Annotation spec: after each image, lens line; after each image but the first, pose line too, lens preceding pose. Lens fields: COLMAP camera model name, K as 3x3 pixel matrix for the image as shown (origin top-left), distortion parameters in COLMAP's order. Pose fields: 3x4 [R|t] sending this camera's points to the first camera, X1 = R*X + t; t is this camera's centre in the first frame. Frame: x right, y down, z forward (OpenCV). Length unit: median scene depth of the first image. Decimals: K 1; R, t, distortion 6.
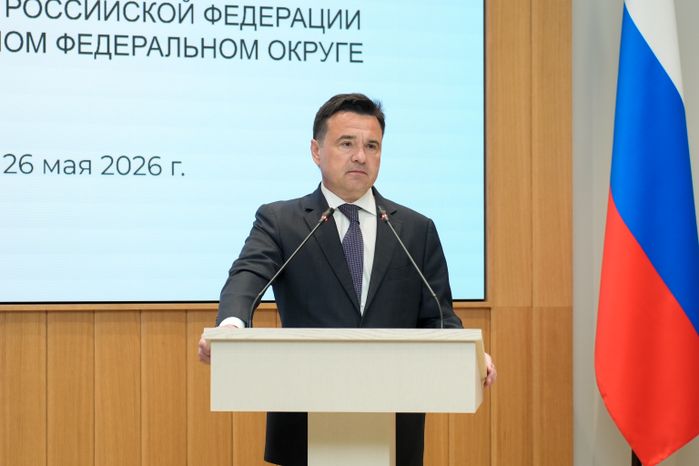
lens RADIAL K [[2806.8, 0, 346.0], [0, 2806.8, 252.4], [0, 0, 1]] dist [0.388634, 0.000000]
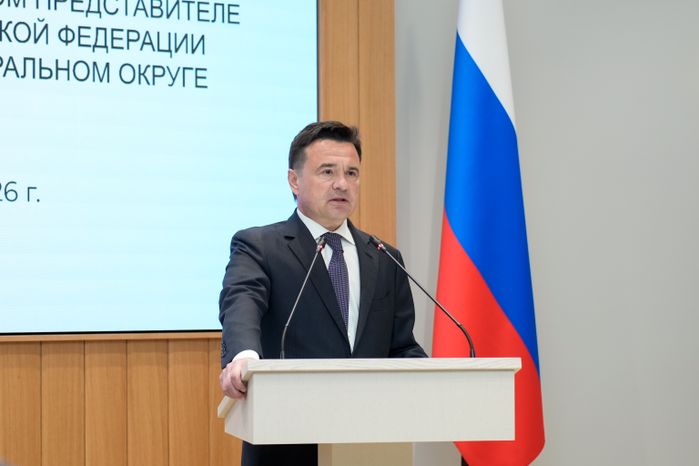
lens RADIAL K [[2806.8, 0, 406.6], [0, 2806.8, 252.2], [0, 0, 1]] dist [0.388634, 0.000000]
pose [[0.954684, 0.002327, 0.297611, -0.224434], [0.000867, 0.999943, -0.010599, 0.000243], [-0.297619, 0.010377, 0.954628, 0.041340]]
